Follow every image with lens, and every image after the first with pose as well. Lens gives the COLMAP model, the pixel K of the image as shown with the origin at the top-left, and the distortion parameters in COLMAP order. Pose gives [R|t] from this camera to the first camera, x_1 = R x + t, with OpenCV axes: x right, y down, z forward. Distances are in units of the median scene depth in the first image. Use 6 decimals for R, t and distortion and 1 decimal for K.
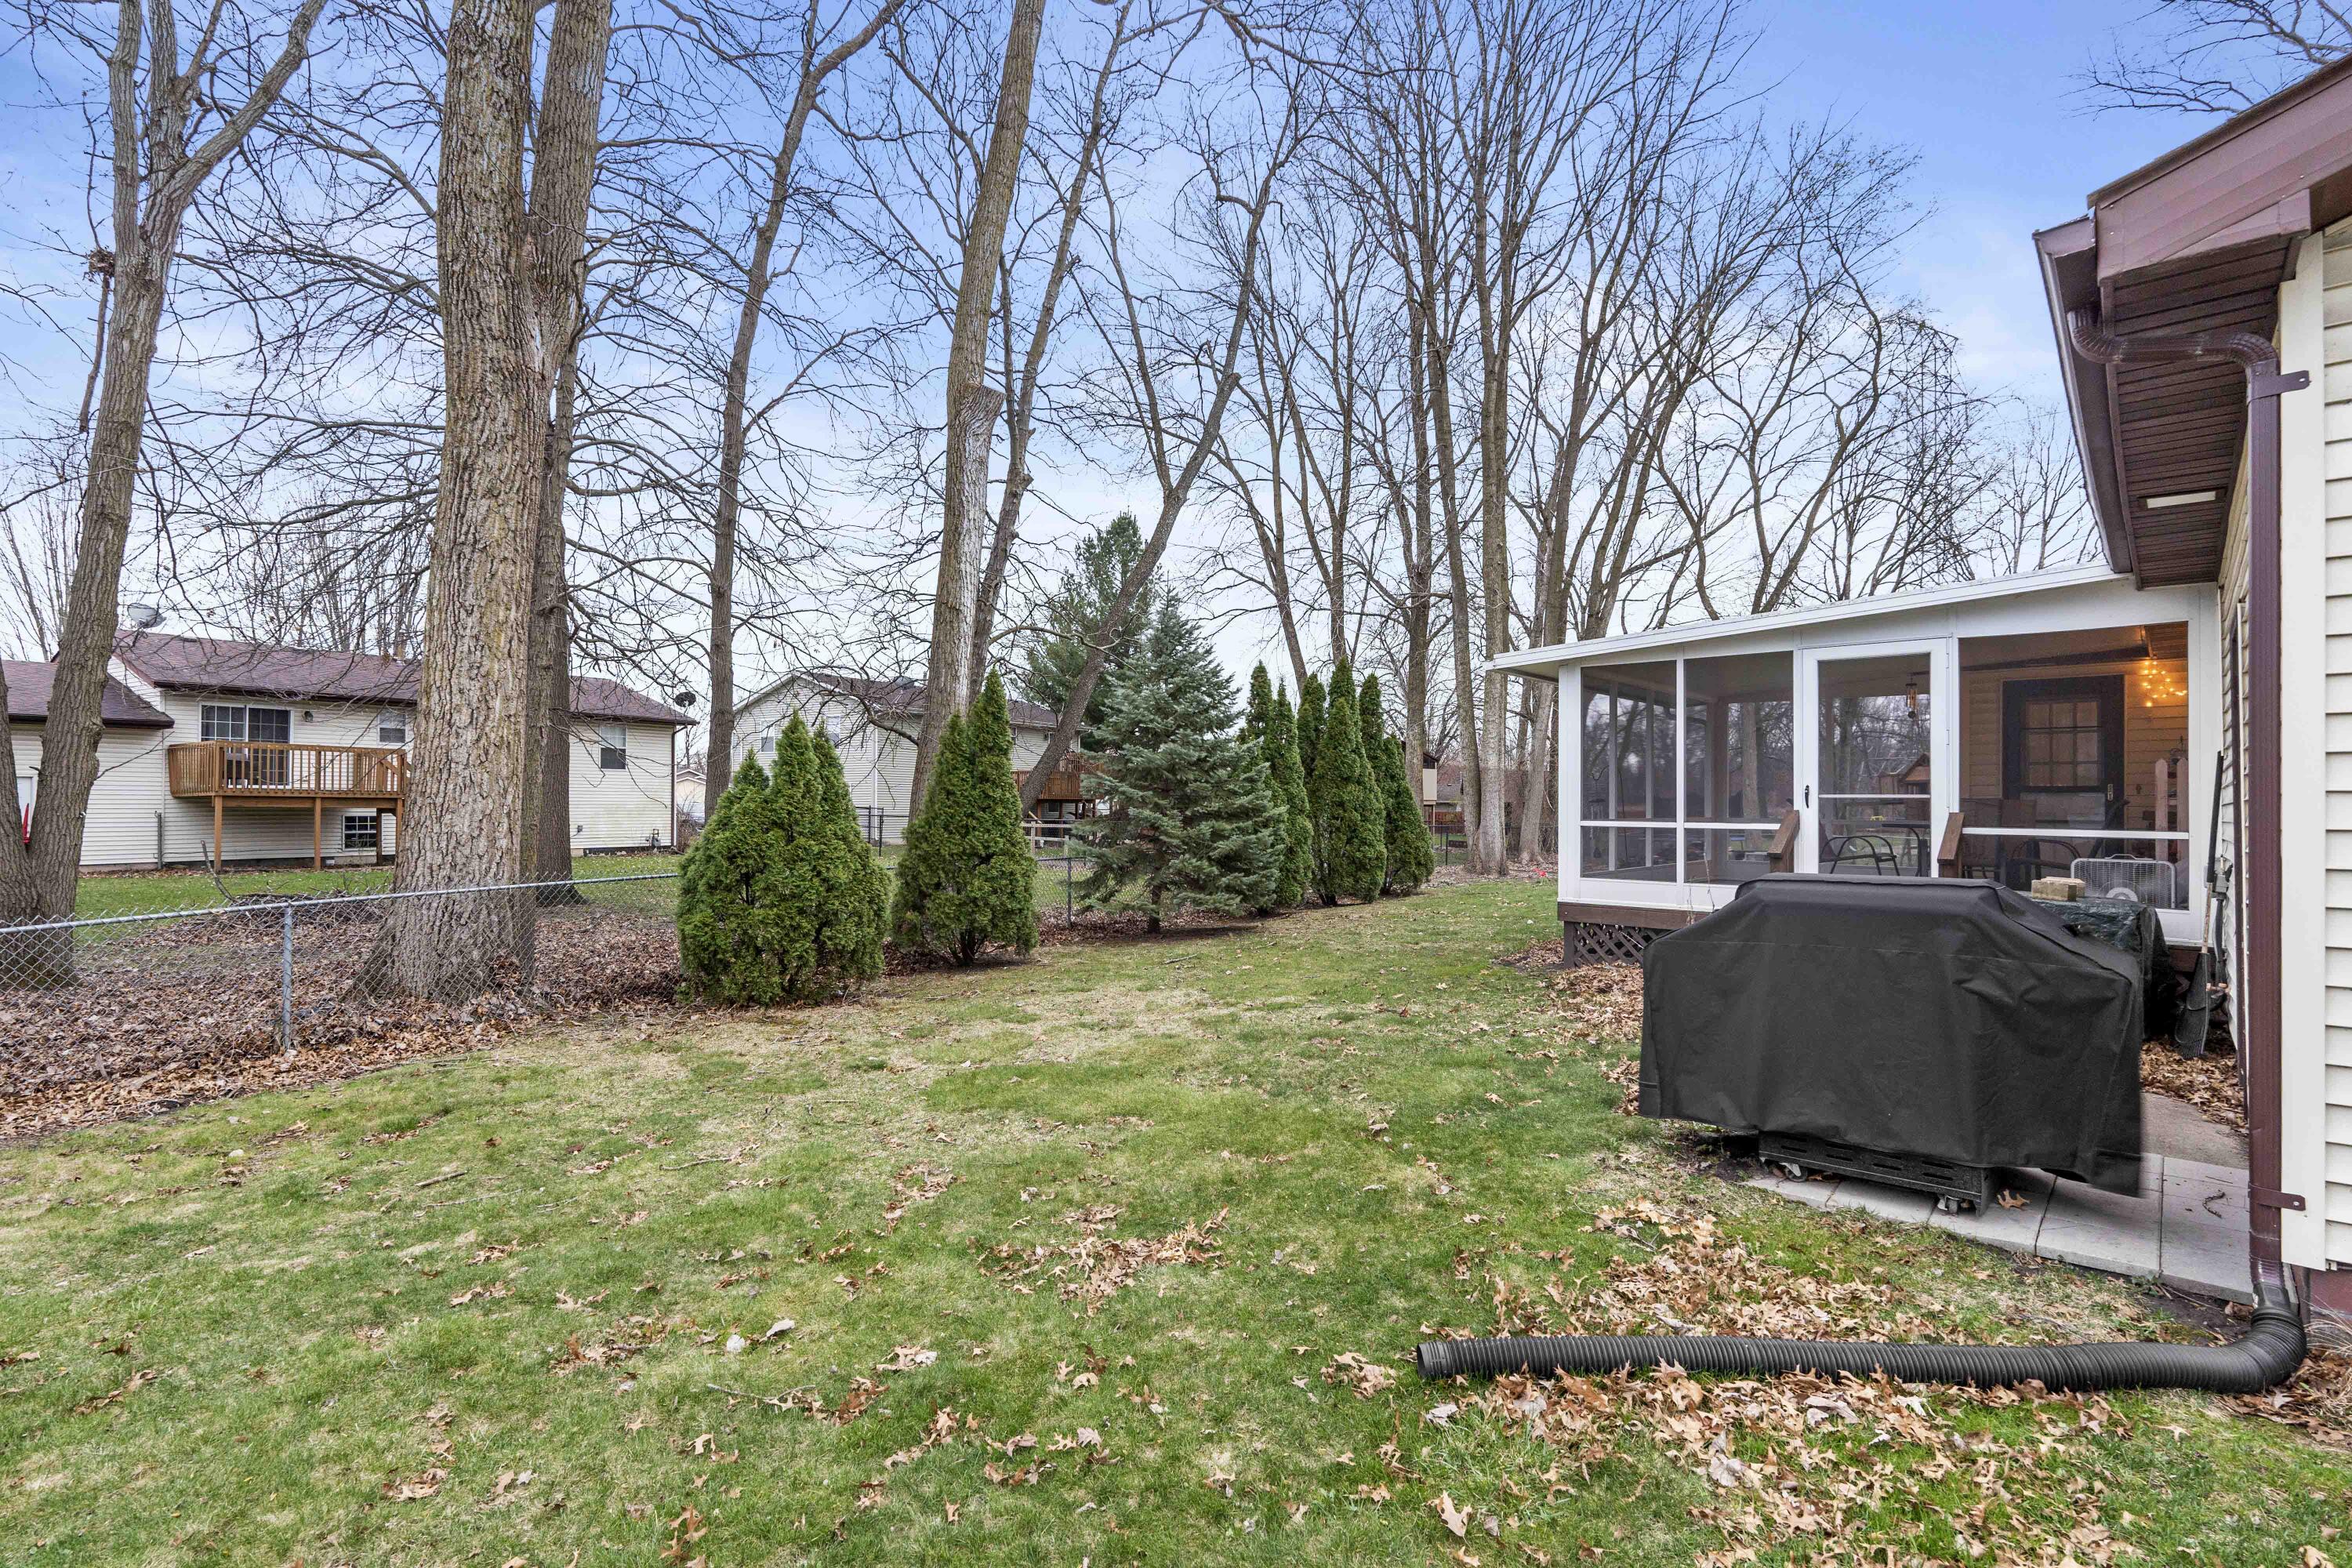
lens RADIAL K [[1100.6, 0, 1173.1], [0, 1100.6, 804.8], [0, 0, 1]] dist [-0.000339, 0.000753]
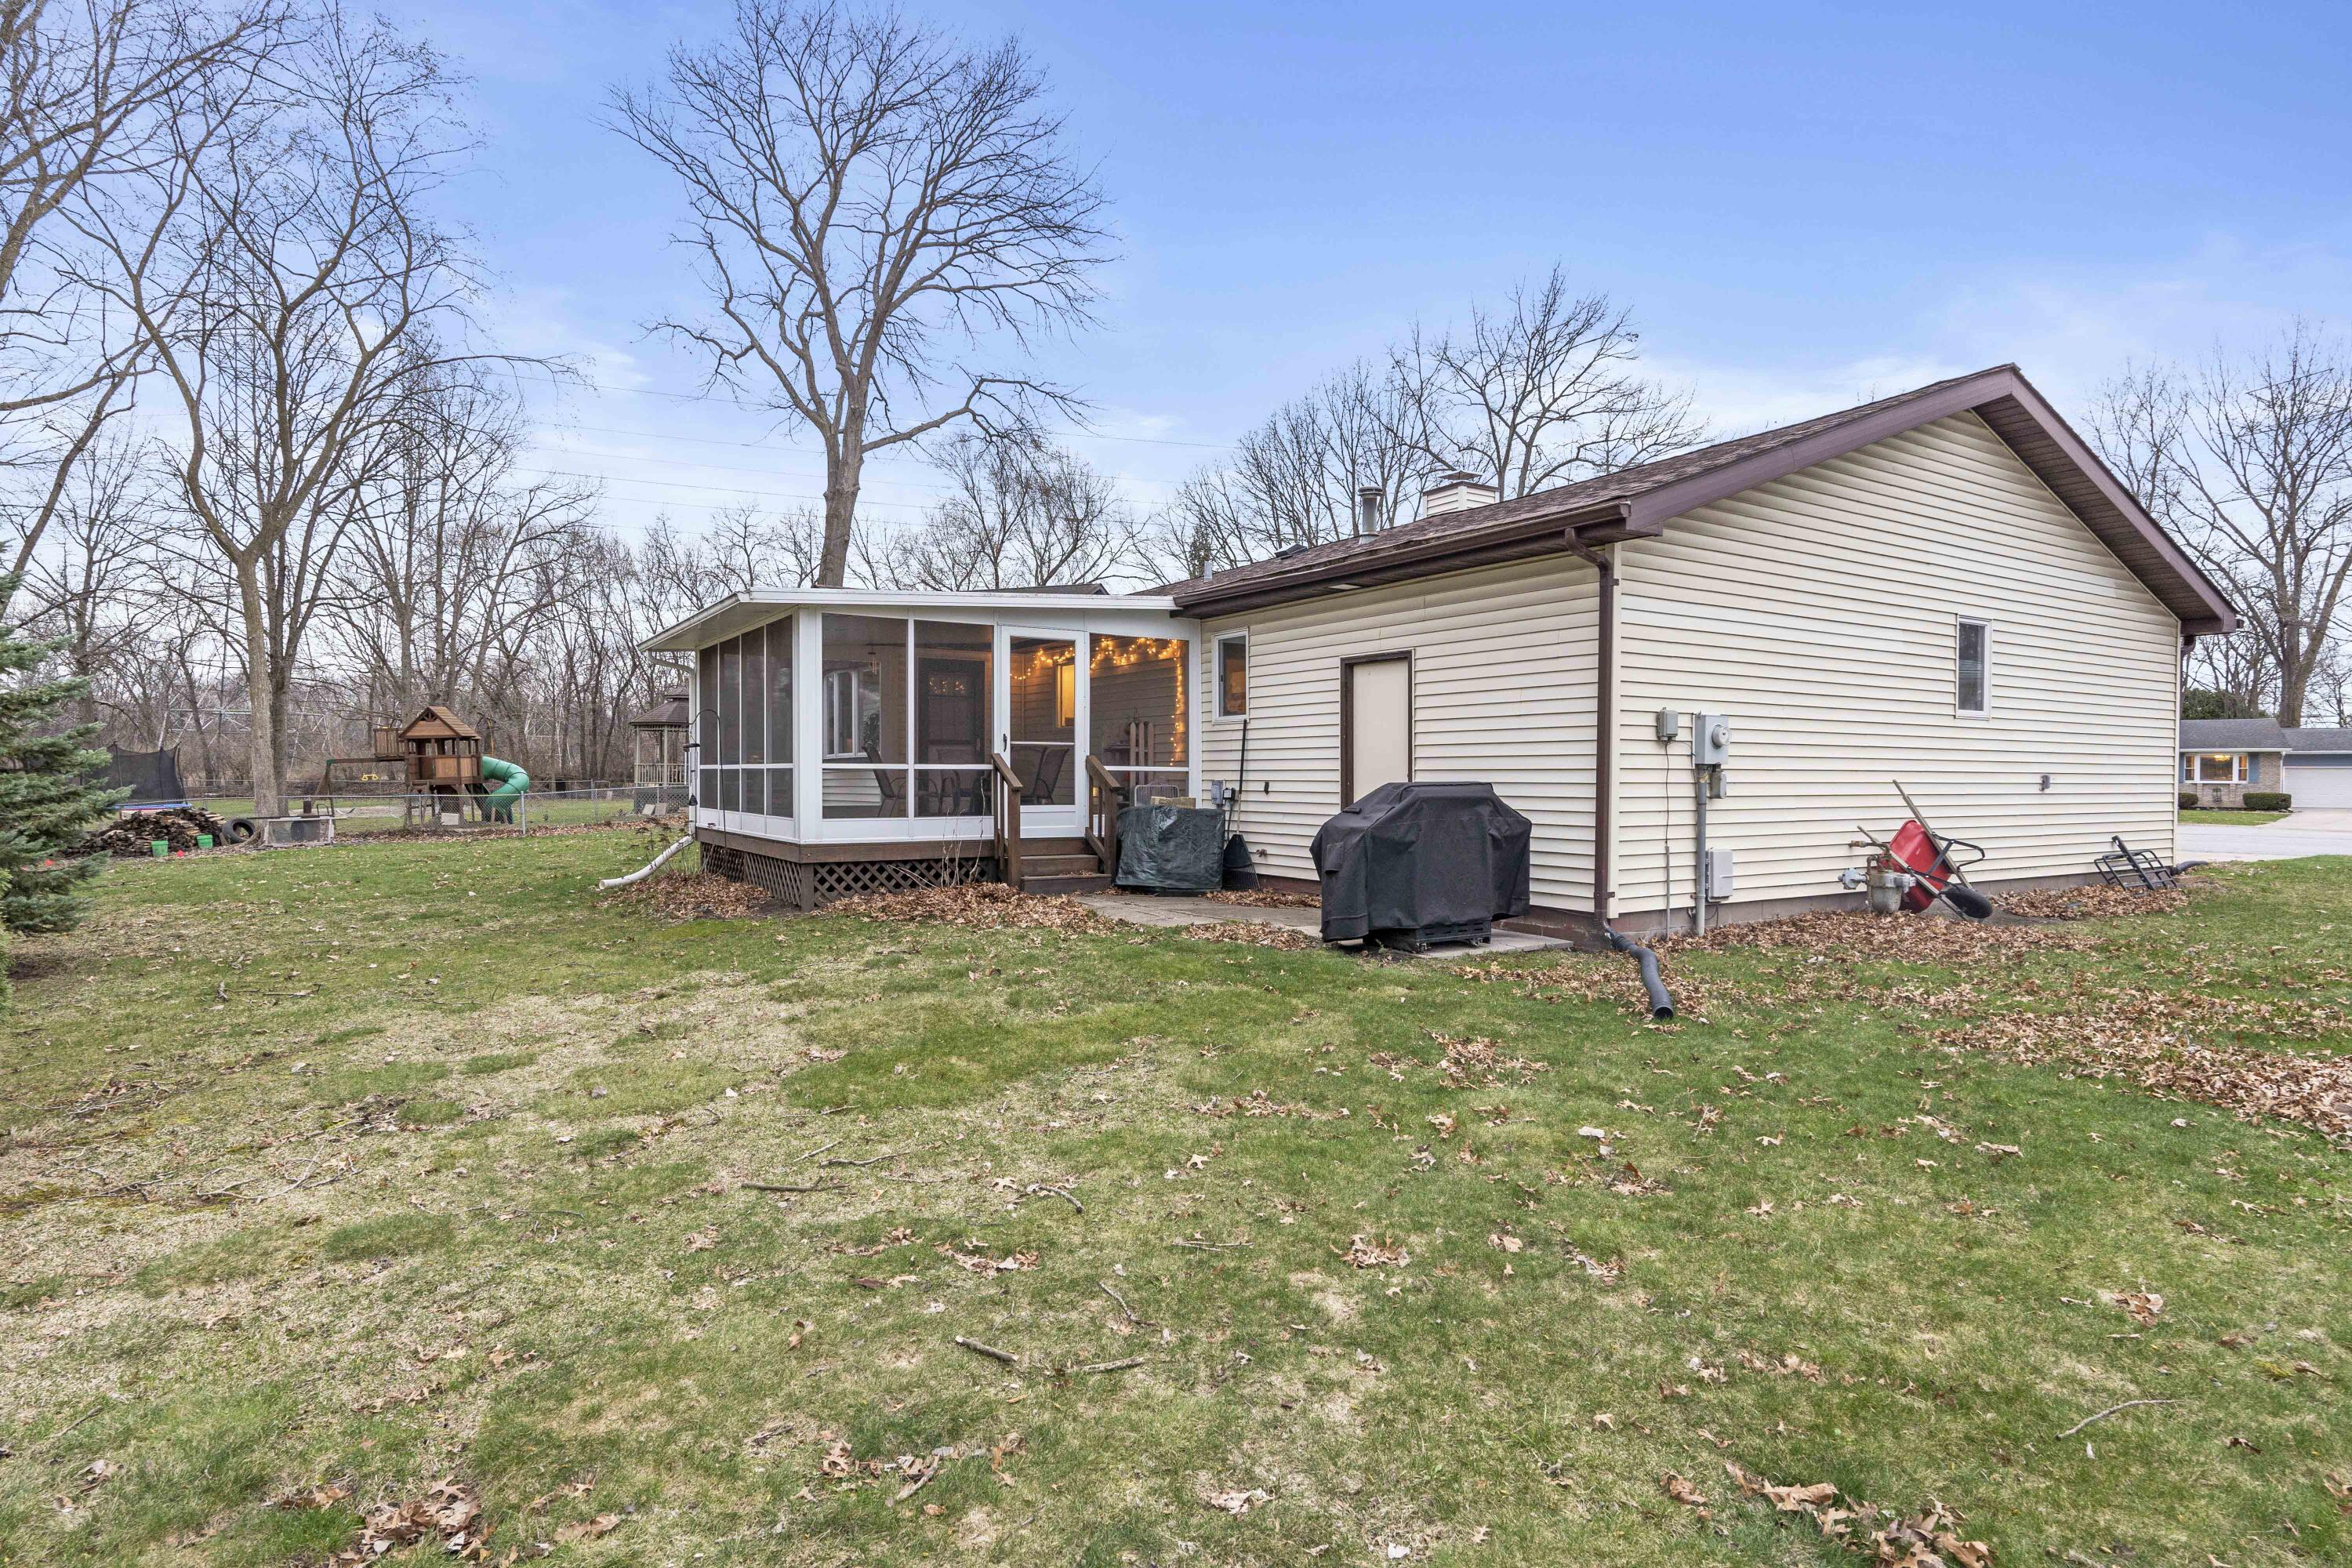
lens RADIAL K [[1230.7, 0, 1179.8], [0, 1230.7, 786.4], [0, 0, 1]] dist [-0.001770, 0.000002]
pose [[0.266916, -0.015245, 0.963599, -0.741091], [-0.000759, 0.999871, 0.016029, 0.019939], [-0.963720, -0.005010, 0.266870, 0.430844]]
